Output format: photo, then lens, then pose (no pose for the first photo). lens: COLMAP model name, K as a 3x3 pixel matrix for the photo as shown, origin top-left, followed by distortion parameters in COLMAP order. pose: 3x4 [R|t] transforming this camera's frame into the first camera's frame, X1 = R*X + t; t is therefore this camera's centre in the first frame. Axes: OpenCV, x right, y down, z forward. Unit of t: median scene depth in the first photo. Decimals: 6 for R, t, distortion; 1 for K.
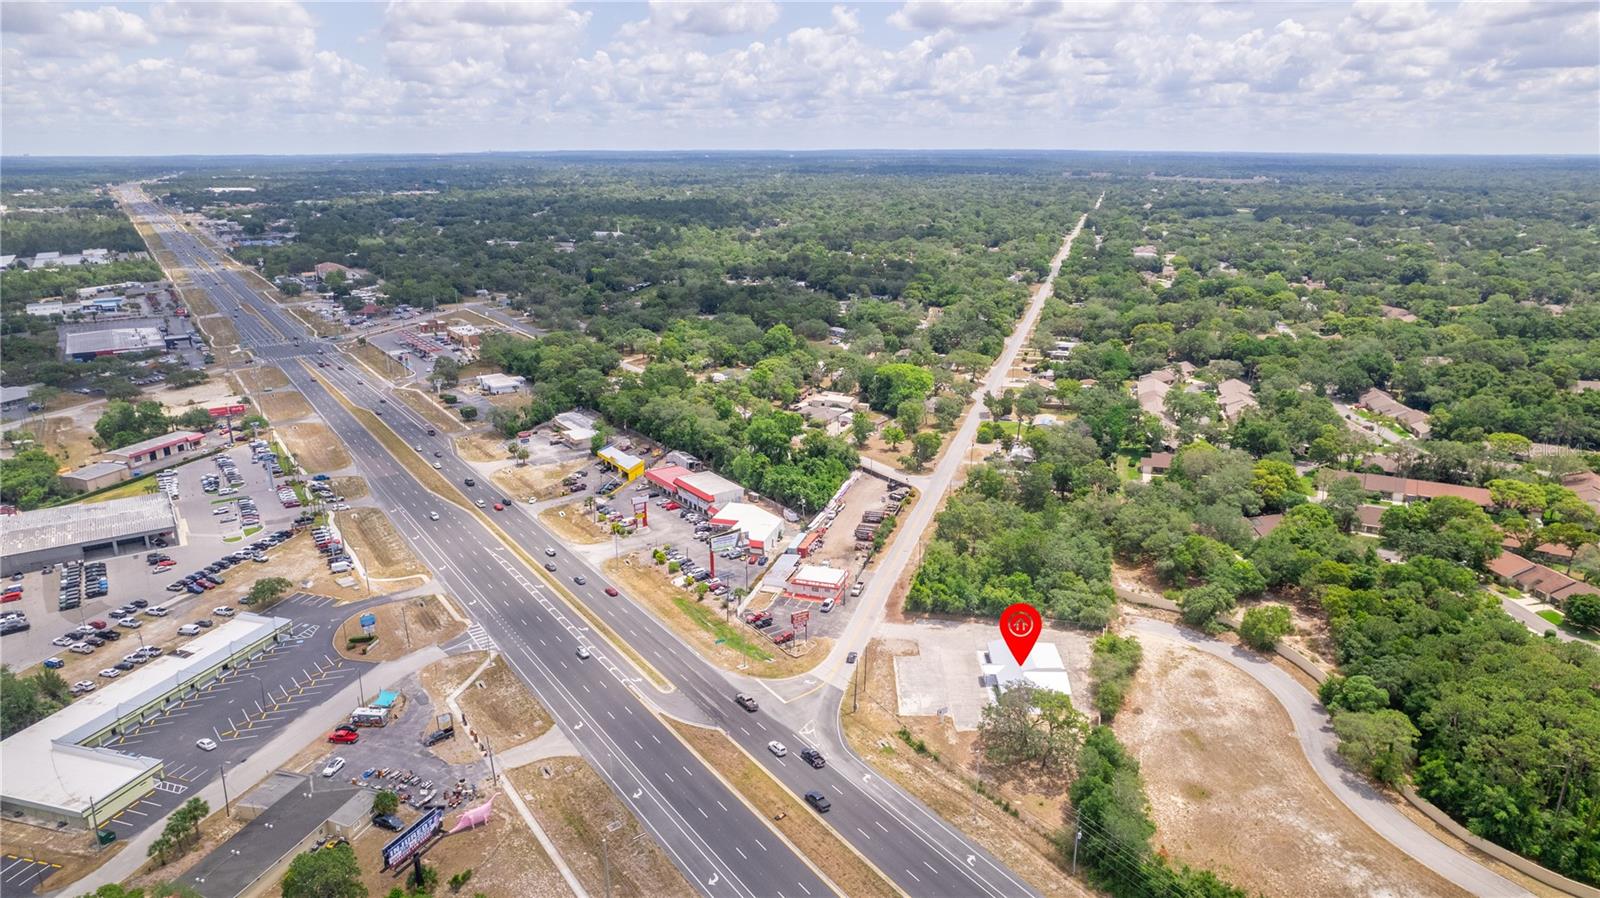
lens RADIAL K [[1019.3, 0, 810.5], [0, 1019.3, 447.4], [0, 0, 1]] dist [-0.071259, 0.060774]
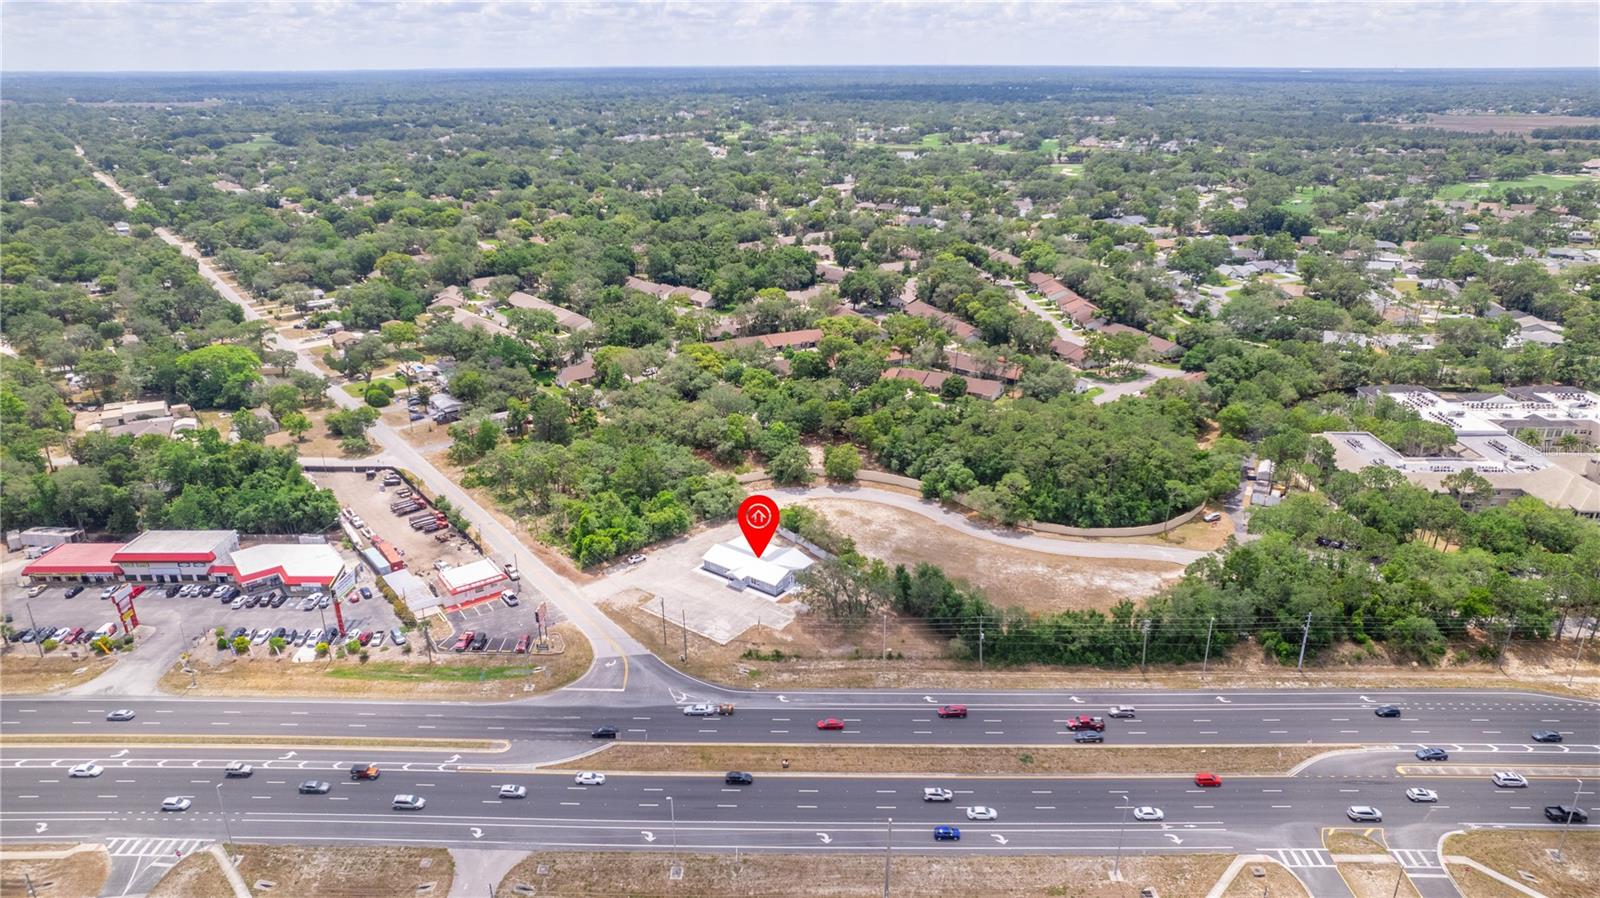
lens RADIAL K [[1019.3, 0, 810.5], [0, 1019.3, 447.4], [0, 0, 1]] dist [-0.071259, 0.060774]
pose [[0.578685, -0.292190, 0.761412, -0.502553], [0.234701, 0.953786, 0.187637, -0.080428], [-0.781050, 0.070121, 0.620519, 0.255717]]
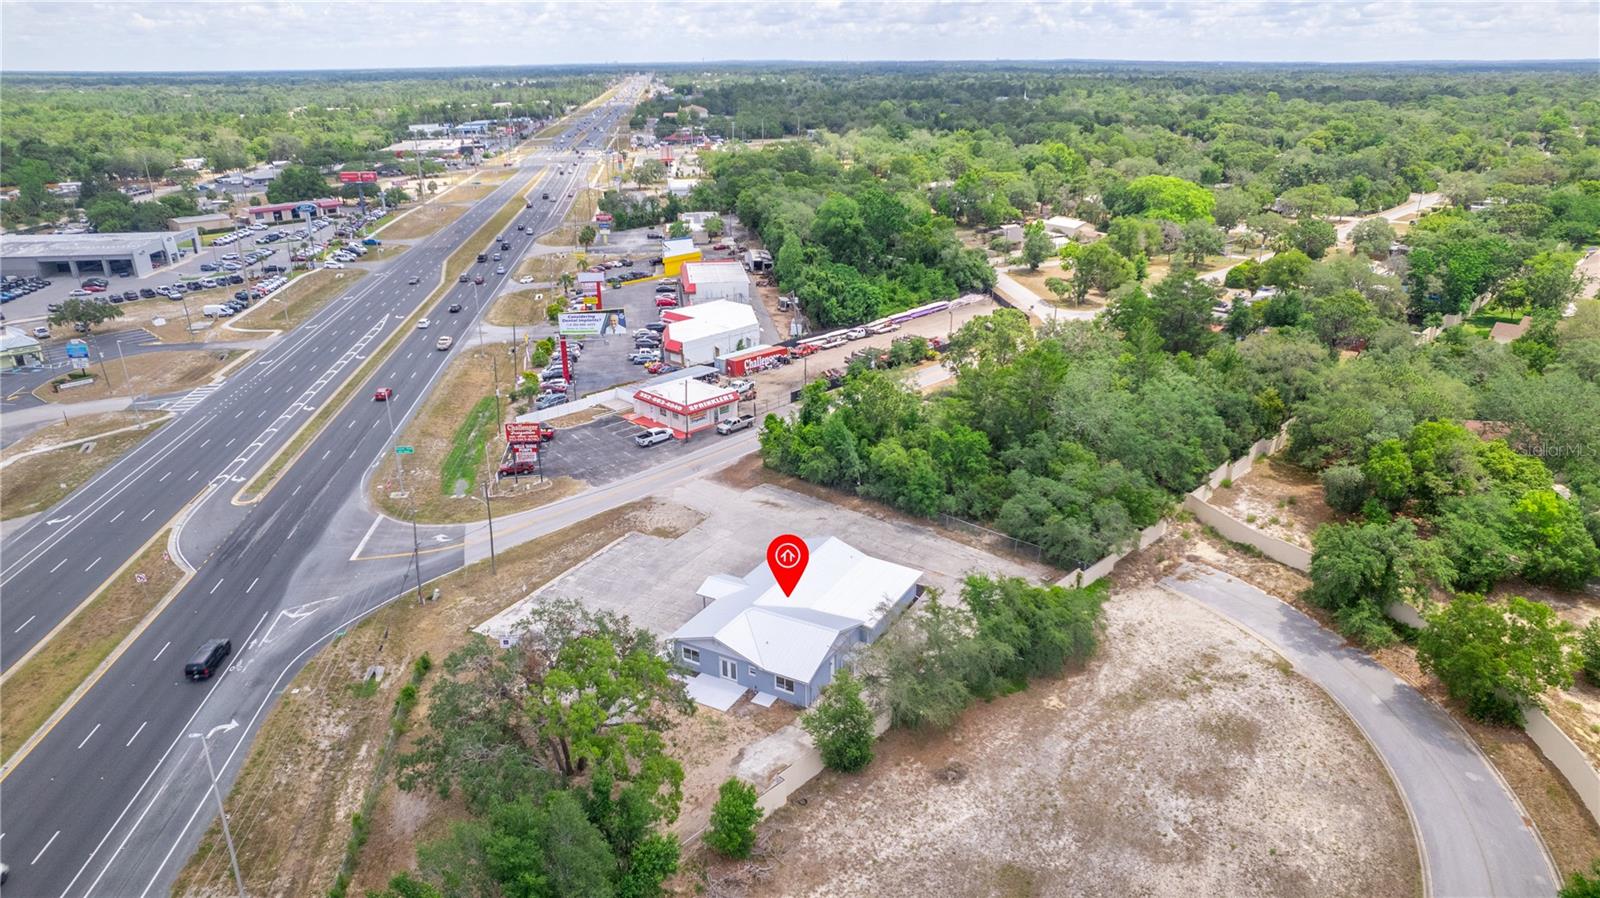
lens RADIAL K [[1019.3, 0, 810.5], [0, 1019.3, 447.4], [0, 0, 1]] dist [-0.071259, 0.060774]
pose [[0.890943, 0.158119, -0.425697, 0.364410], [-0.124466, 0.986551, 0.105945, 0.096429], [0.436724, -0.041406, 0.898642, 0.566547]]
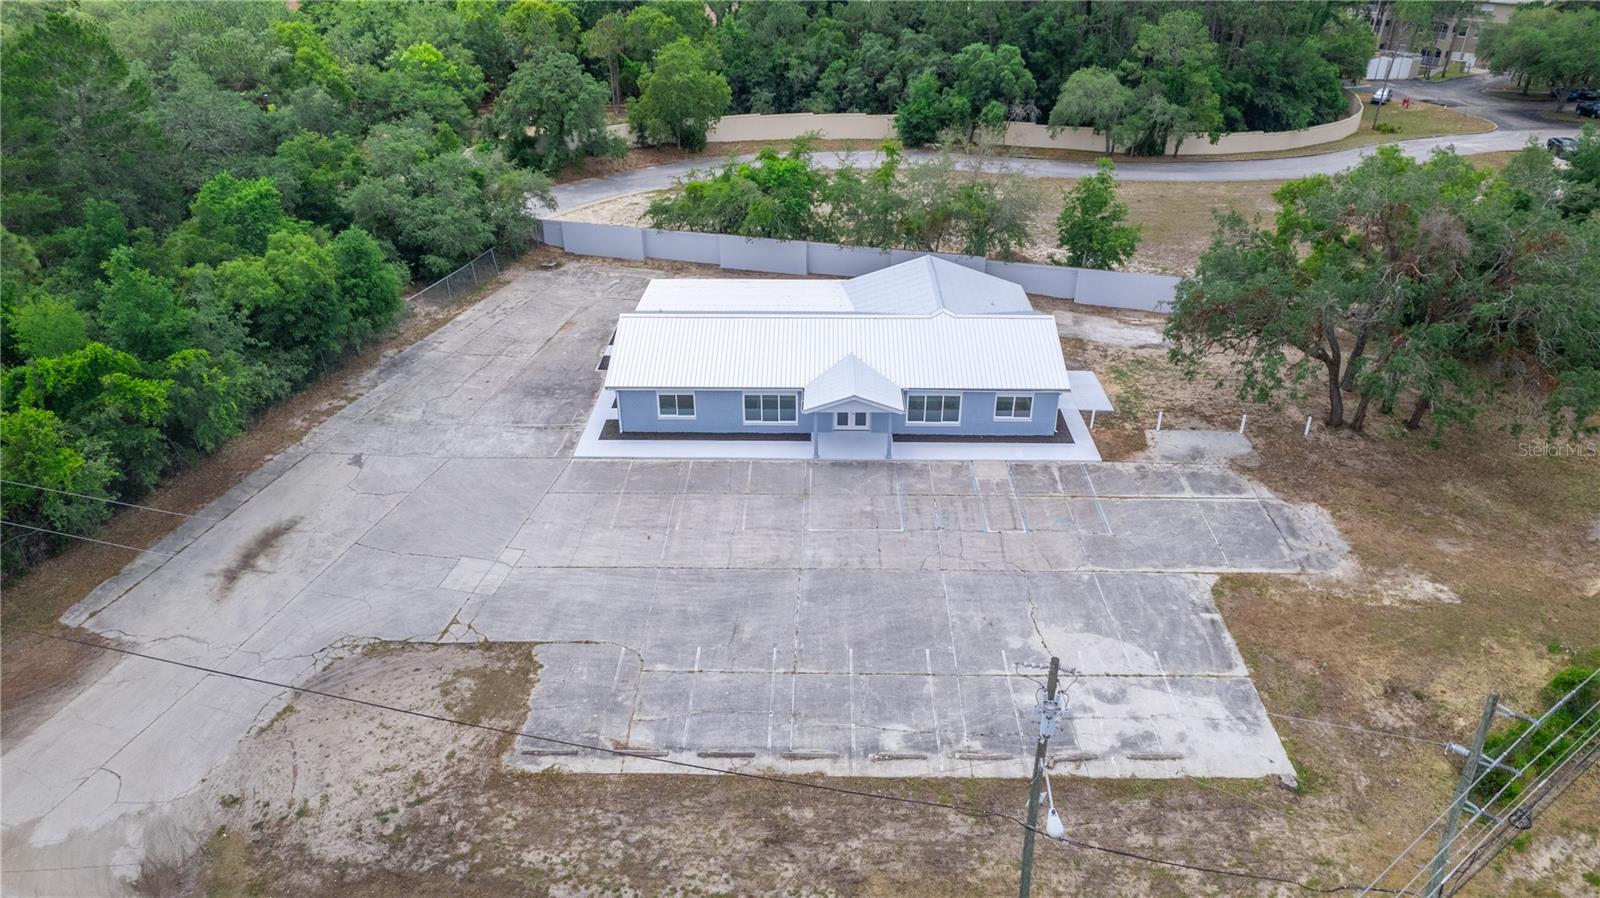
lens RADIAL K [[1019.3, 0, 810.5], [0, 1019.3, 447.4], [0, 0, 1]] dist [-0.071259, 0.060774]
pose [[-0.016269, -0.479973, 0.877132, -0.018562], [0.281695, 0.839513, 0.464613, 0.113738], [-0.959366, 0.254643, 0.121548, 0.910477]]
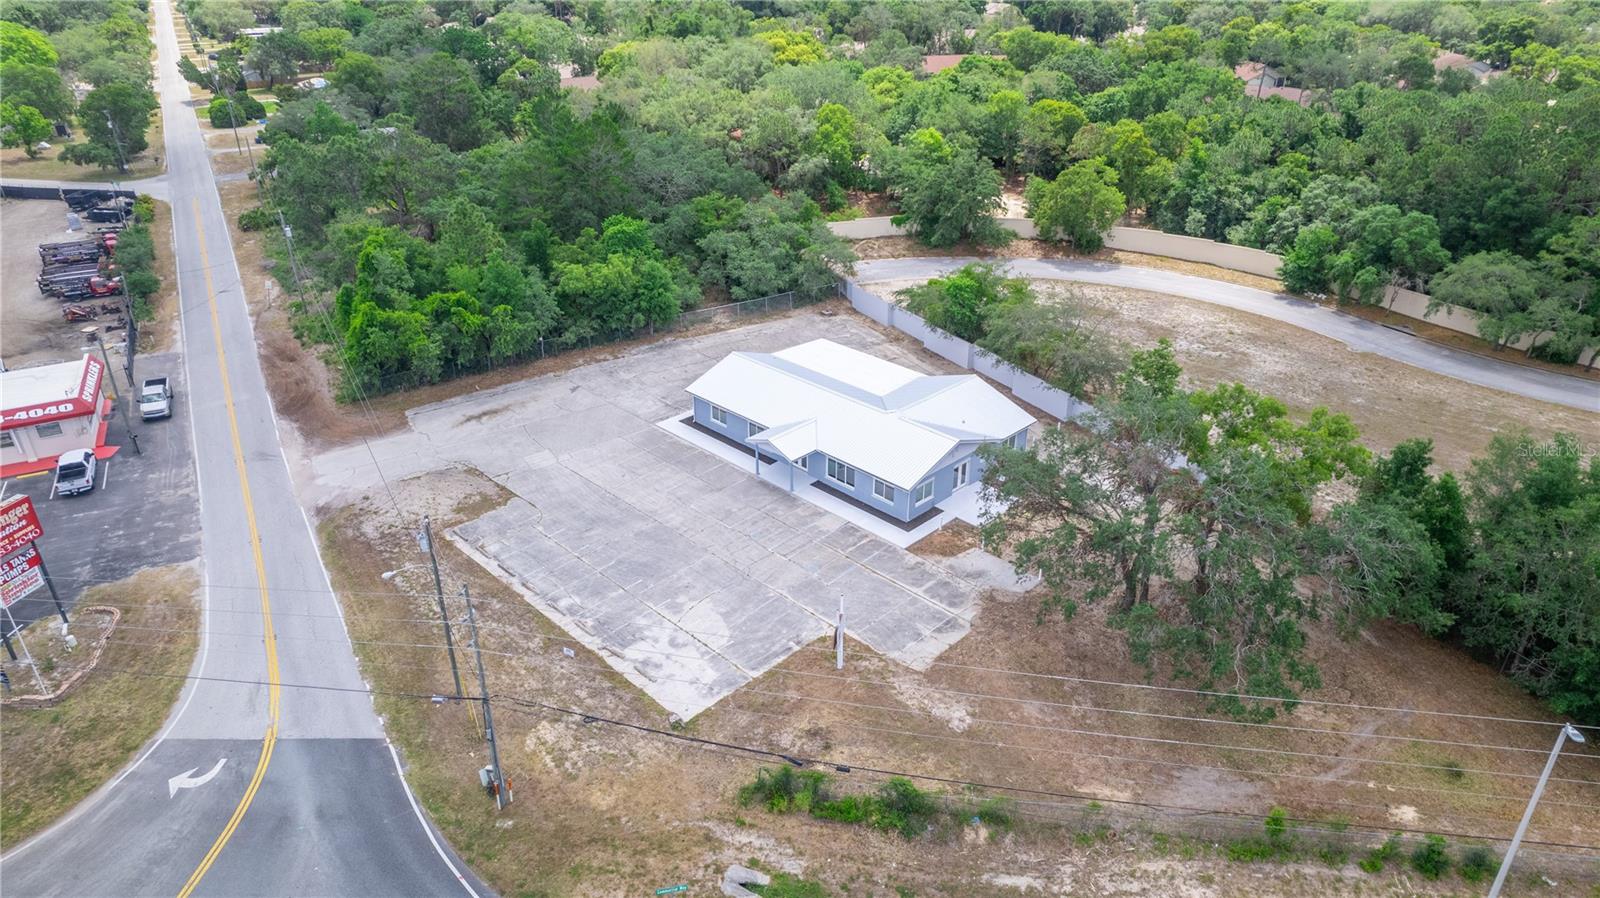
lens RADIAL K [[1019.3, 0, 810.5], [0, 1019.3, 447.4], [0, 0, 1]] dist [-0.071259, 0.060774]
pose [[0.682129, -0.332357, 0.651336, -0.024721], [0.206997, 0.942070, 0.263926, 0.126227], [-0.701322, -0.045207, 0.711410, 0.707662]]
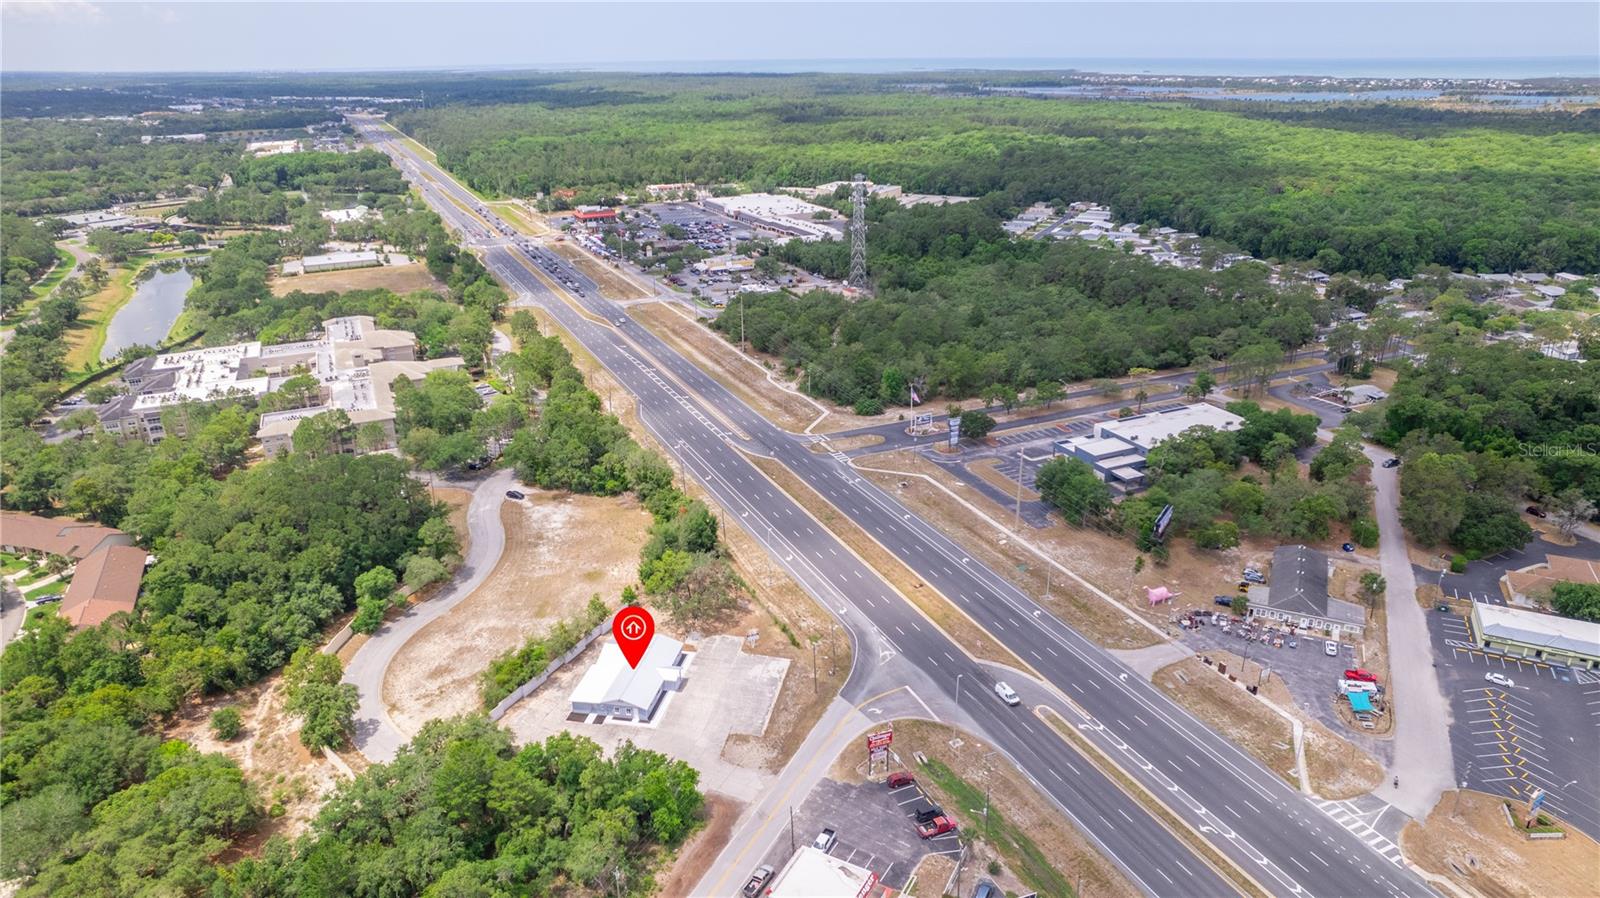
lens RADIAL K [[1019.3, 0, 810.5], [0, 1019.3, 447.4], [0, 0, 1]] dist [-0.071259, 0.060774]
pose [[-0.987552, -0.047783, 0.149861, -0.059044], [0.054464, 0.789929, 0.610775, -0.432535], [-0.147564, 0.611334, -0.777493, 1.428208]]
